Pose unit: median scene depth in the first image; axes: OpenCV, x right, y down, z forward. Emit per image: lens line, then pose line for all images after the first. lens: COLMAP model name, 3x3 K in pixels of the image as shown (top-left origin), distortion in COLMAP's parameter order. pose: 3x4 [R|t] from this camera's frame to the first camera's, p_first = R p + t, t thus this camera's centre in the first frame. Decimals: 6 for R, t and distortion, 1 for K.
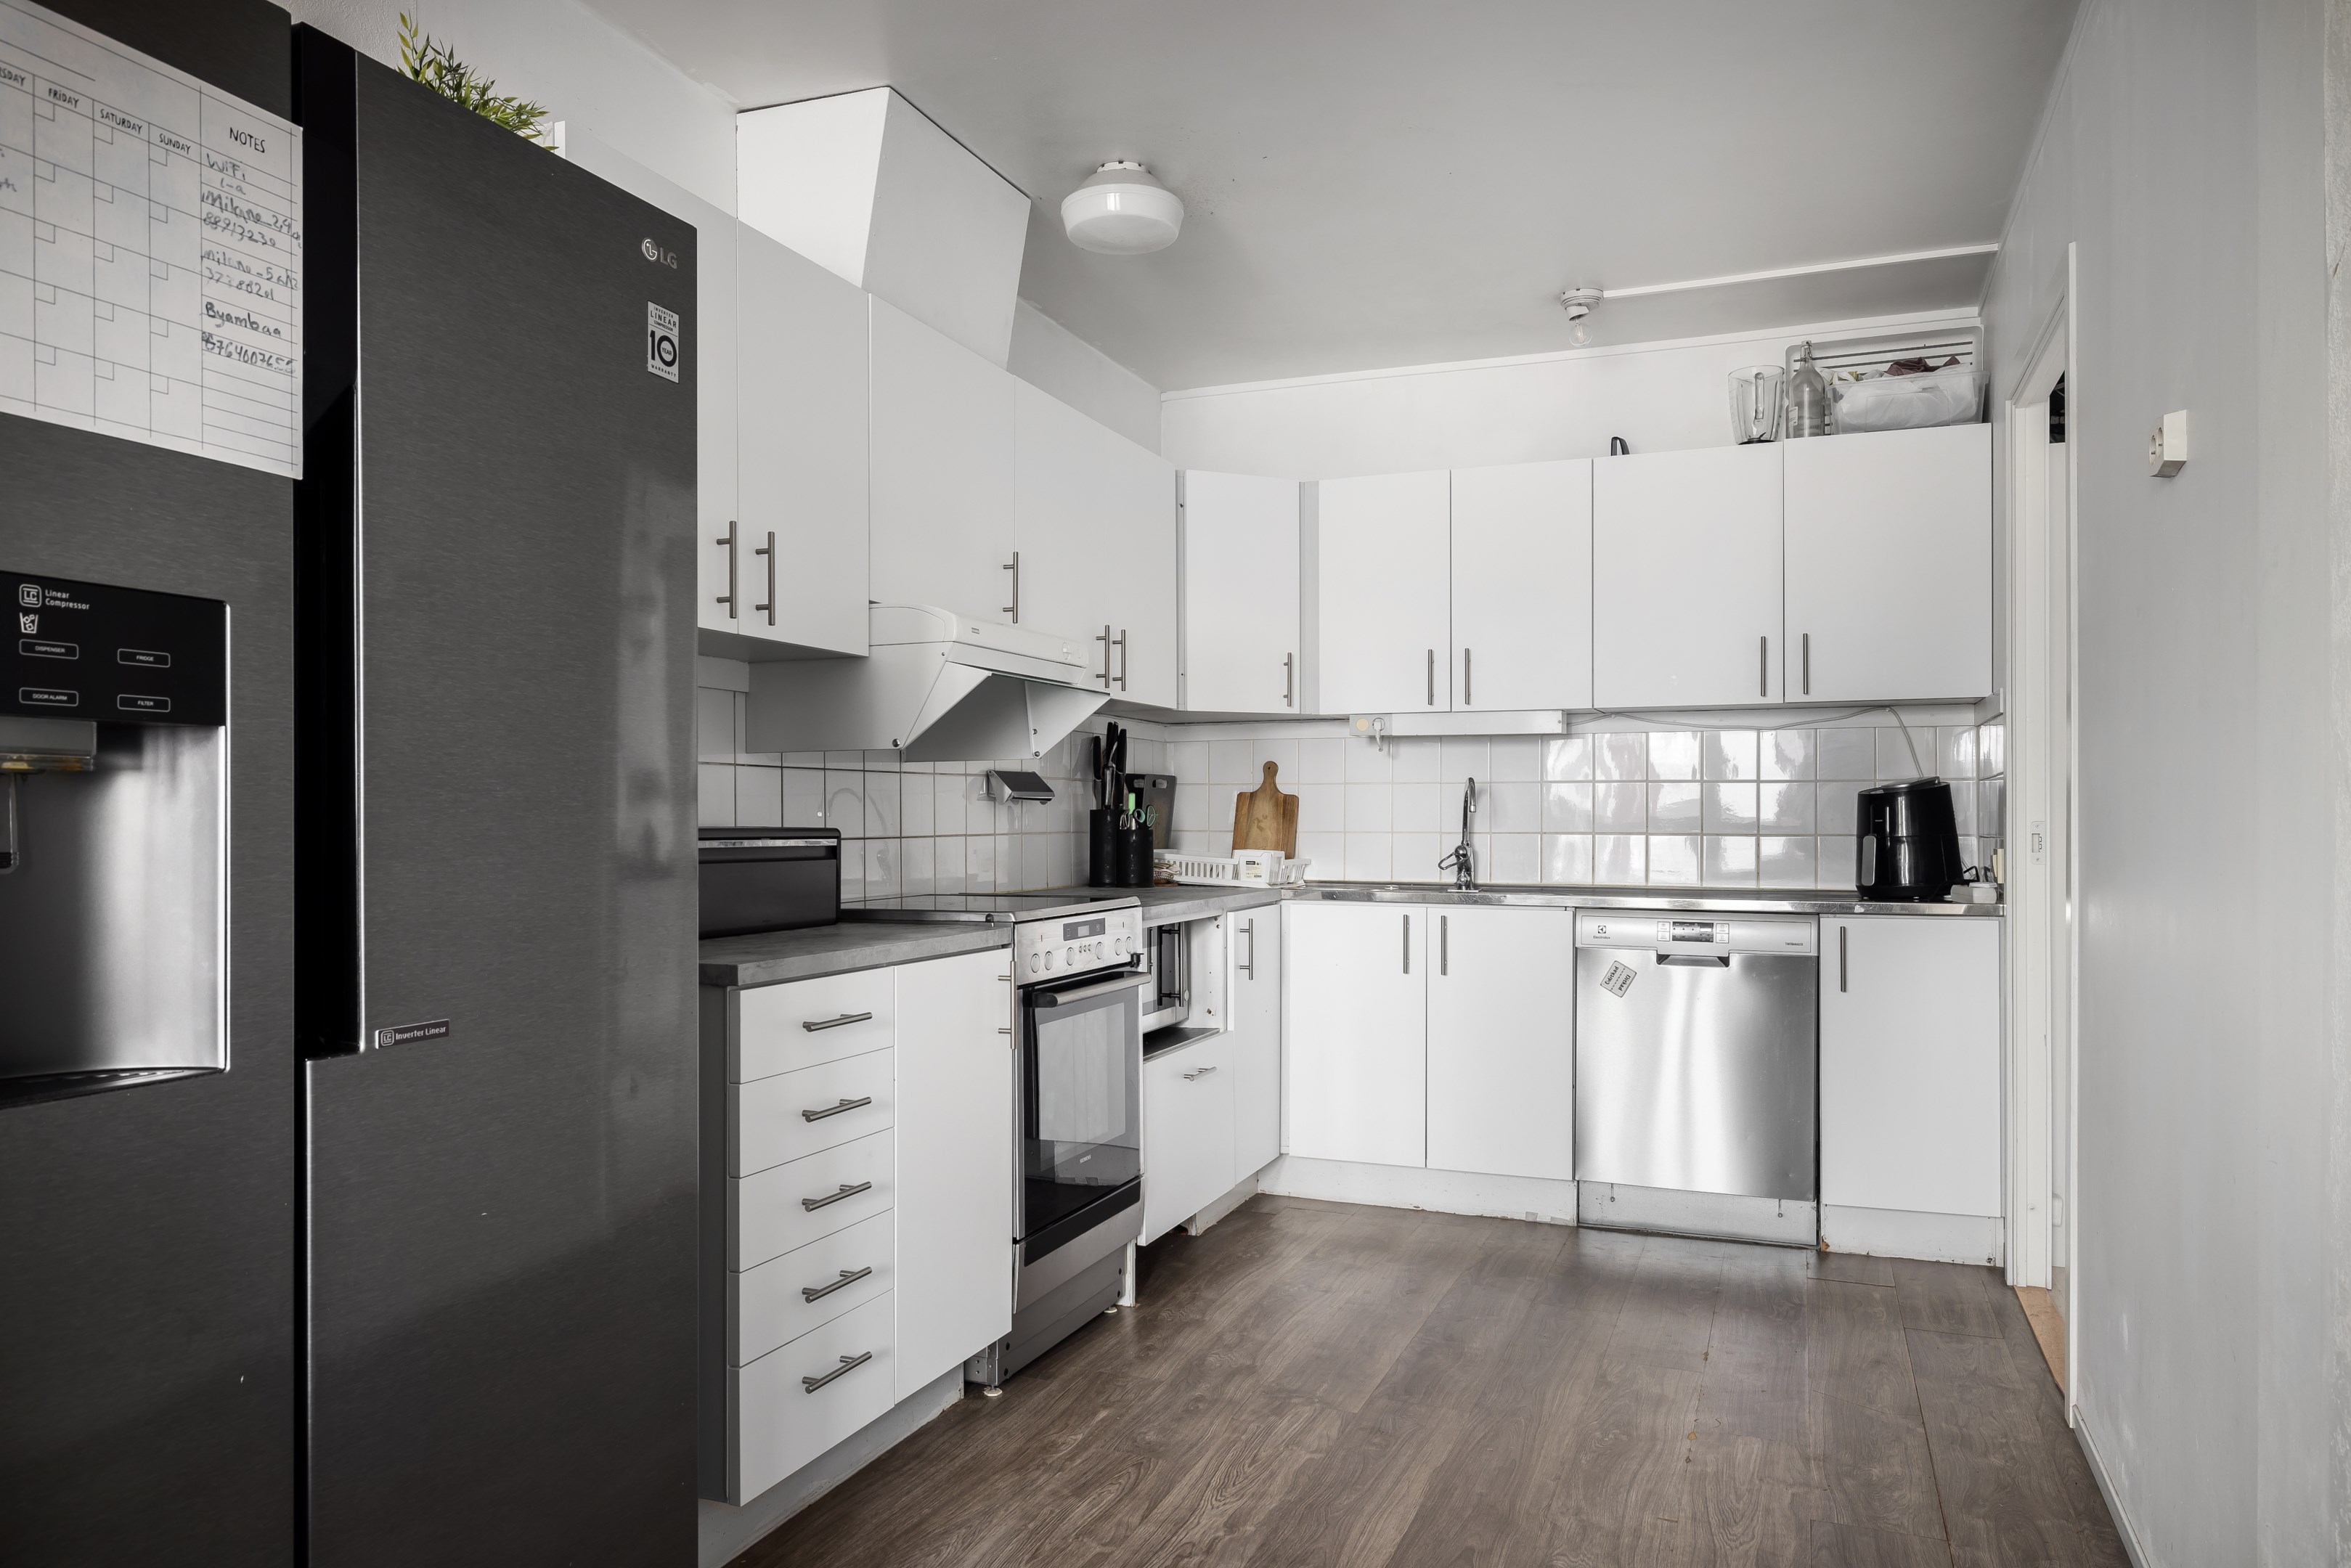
lens RADIAL K [[1546.1, 0, 1175.0], [0, 1546.1, 792.6], [0, 0, 1]] dist [-0.001846, -0.000927]
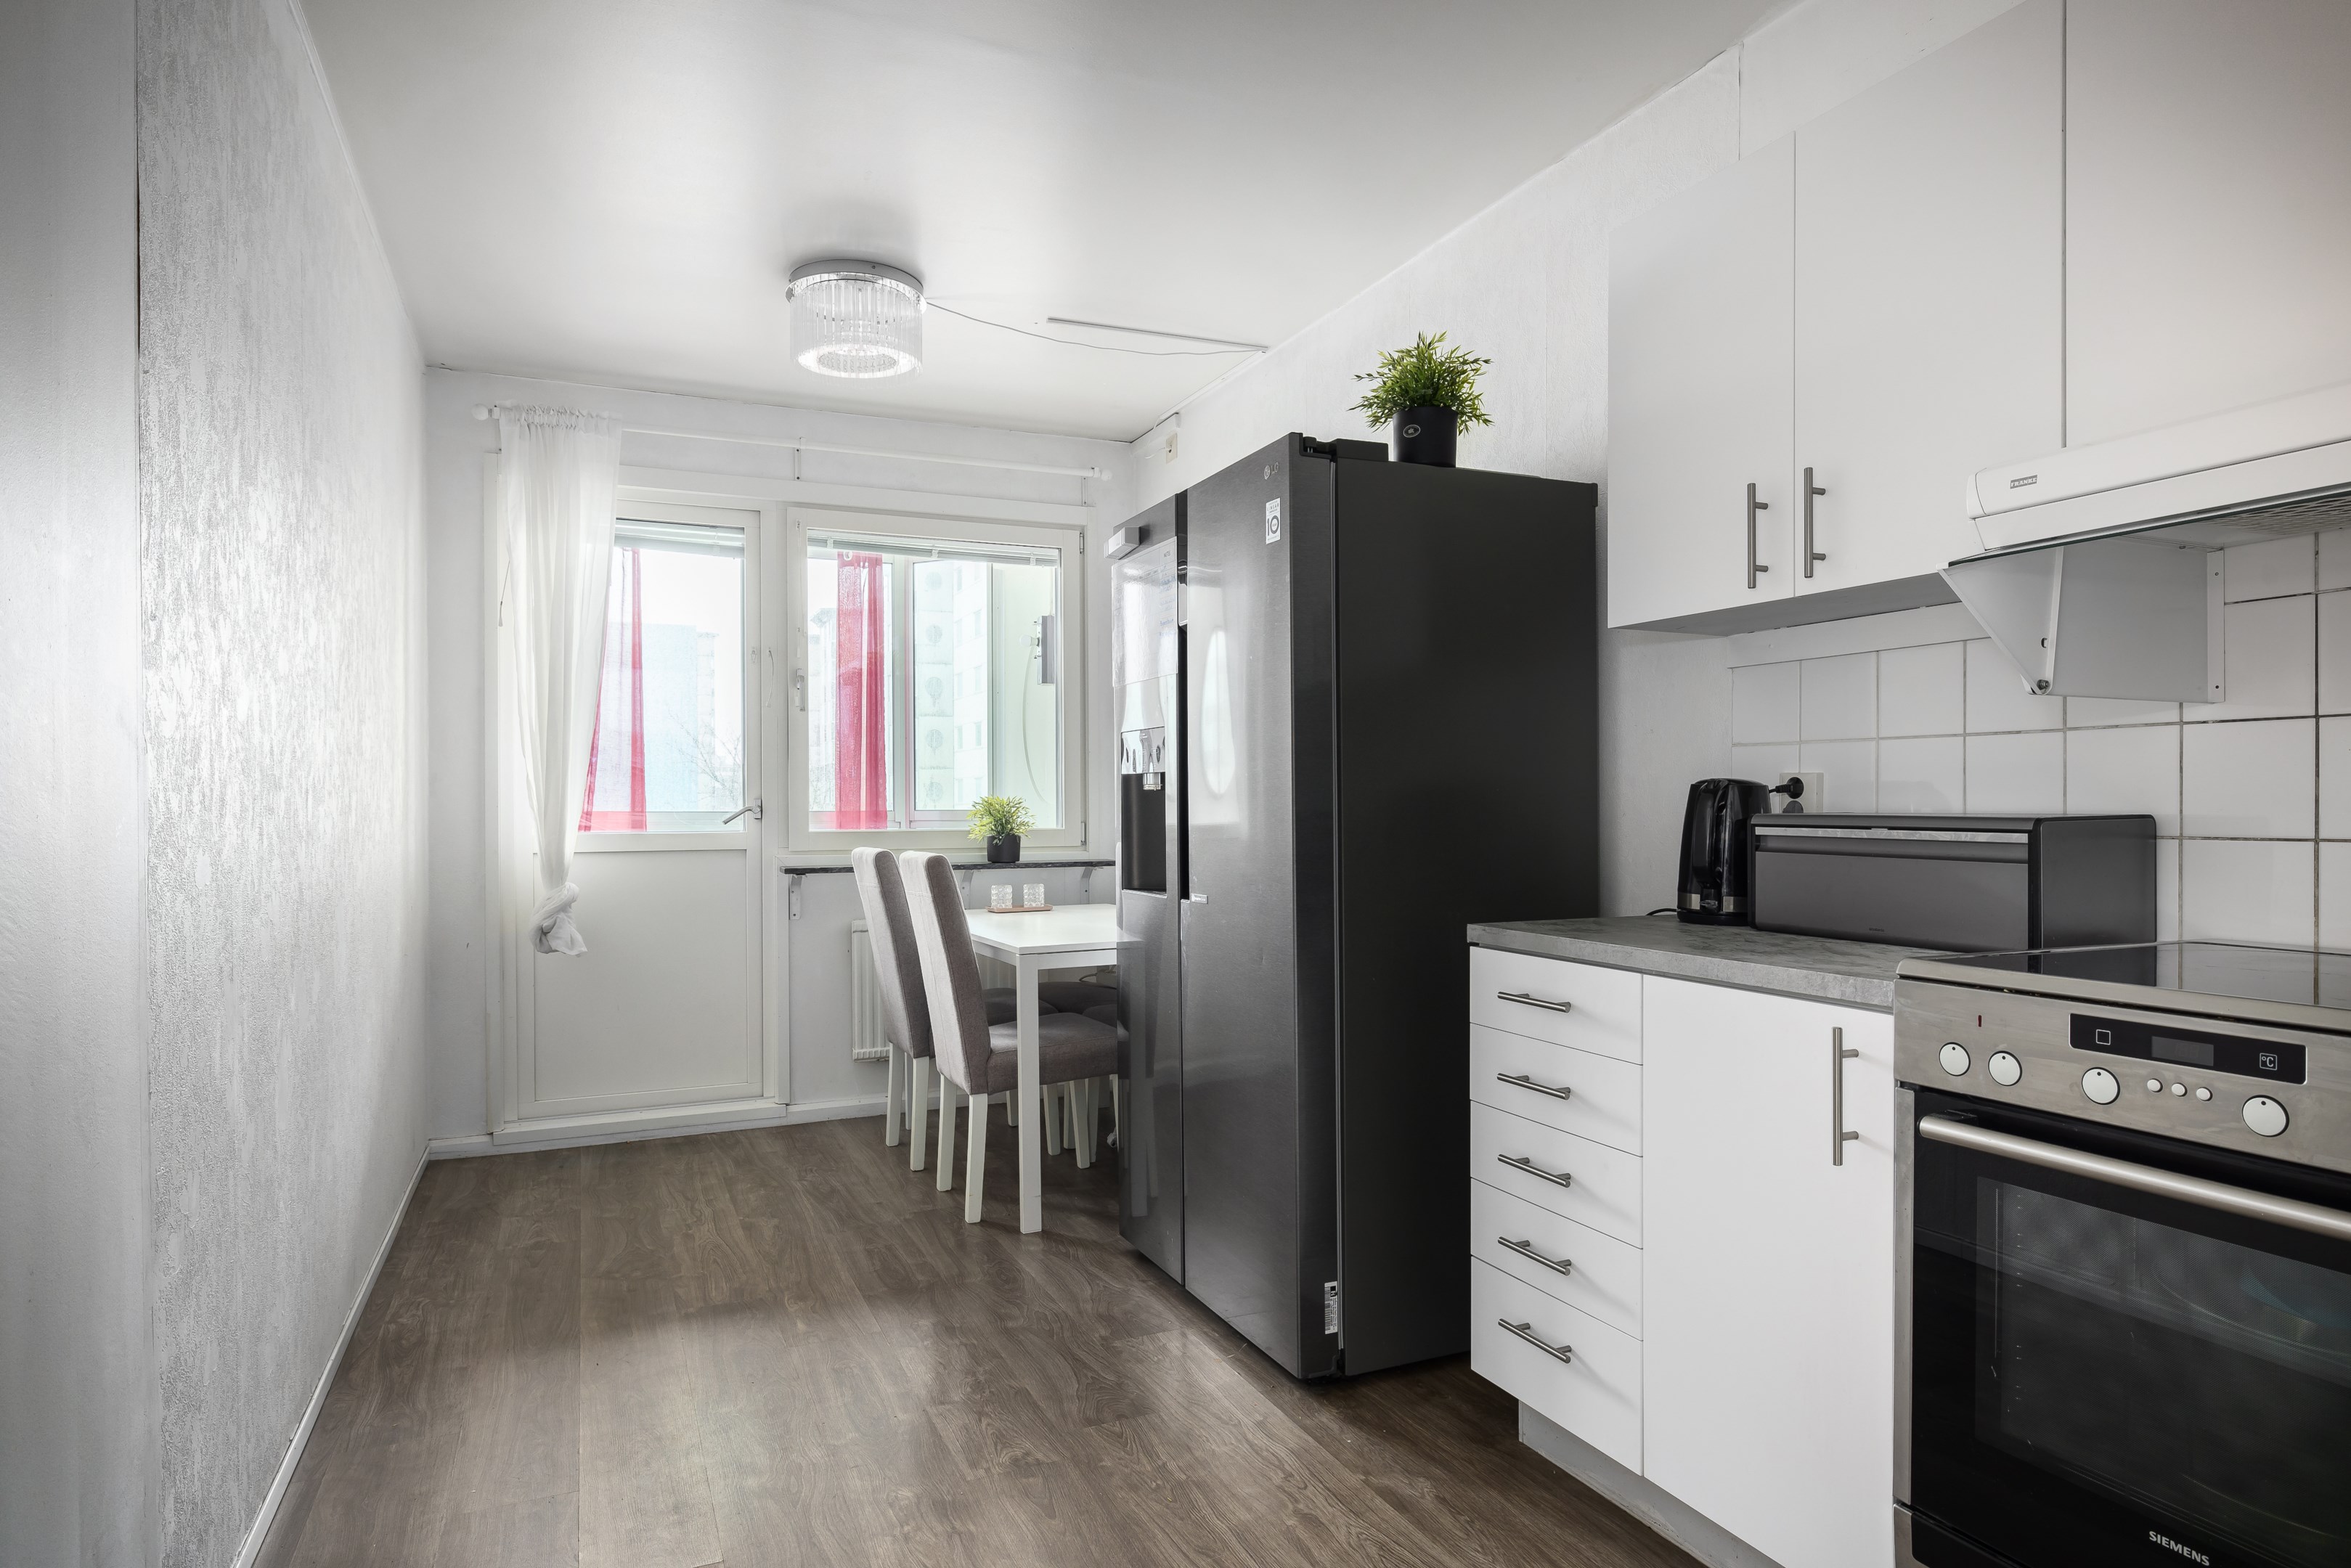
lens RADIAL K [[1341.7, 0, 1177.4], [0, 1341.7, 796.6], [0, 0, 1]] dist [-0.000626, -0.000266]
pose [[-0.695232, -0.009010, -0.718728, 1.207996], [0.009717, 0.999712, -0.021931, 0.059310], [0.718719, -0.022231, -0.694945, 2.956991]]
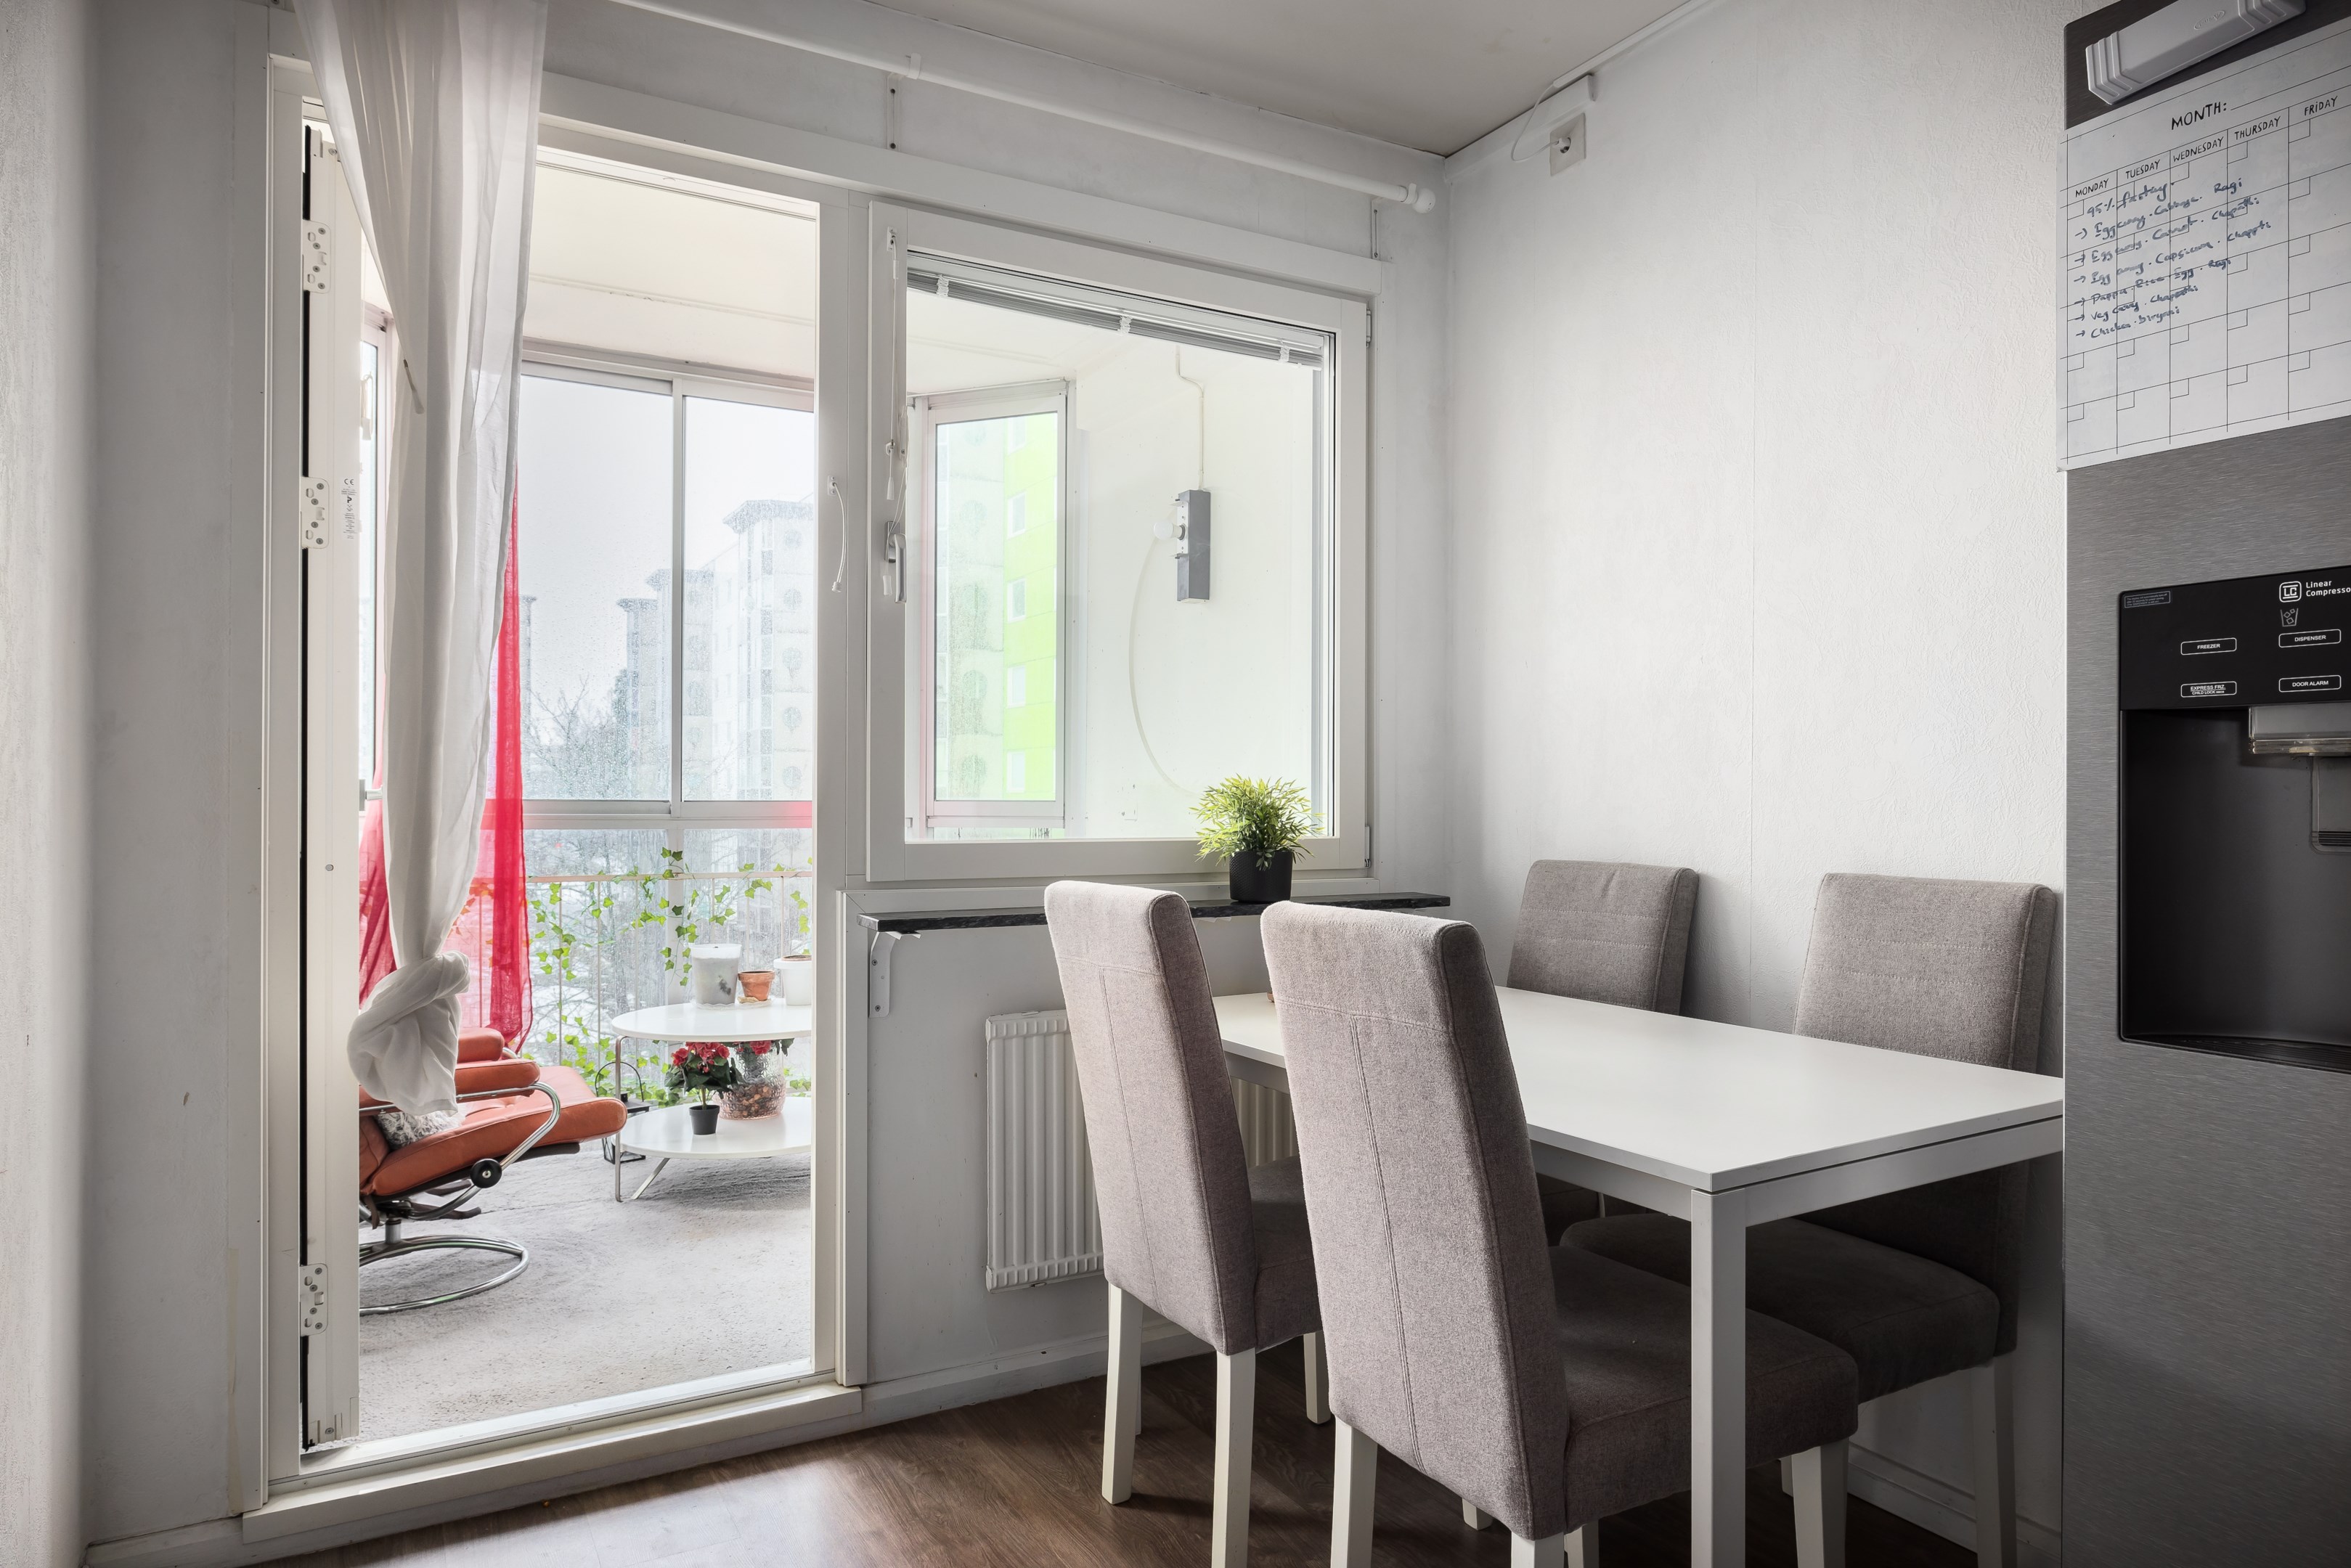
lens RADIAL K [[1442.8, 0, 1175.5], [0, 1442.8, 784.0], [0, 0, 1]] dist [0.004084, 0.001391]
pose [[-0.627561, -0.015226, -0.778419, 0.523825], [0.003730, 0.999738, -0.022563, 0.025904], [0.778559, -0.017063, -0.627340, 1.016570]]
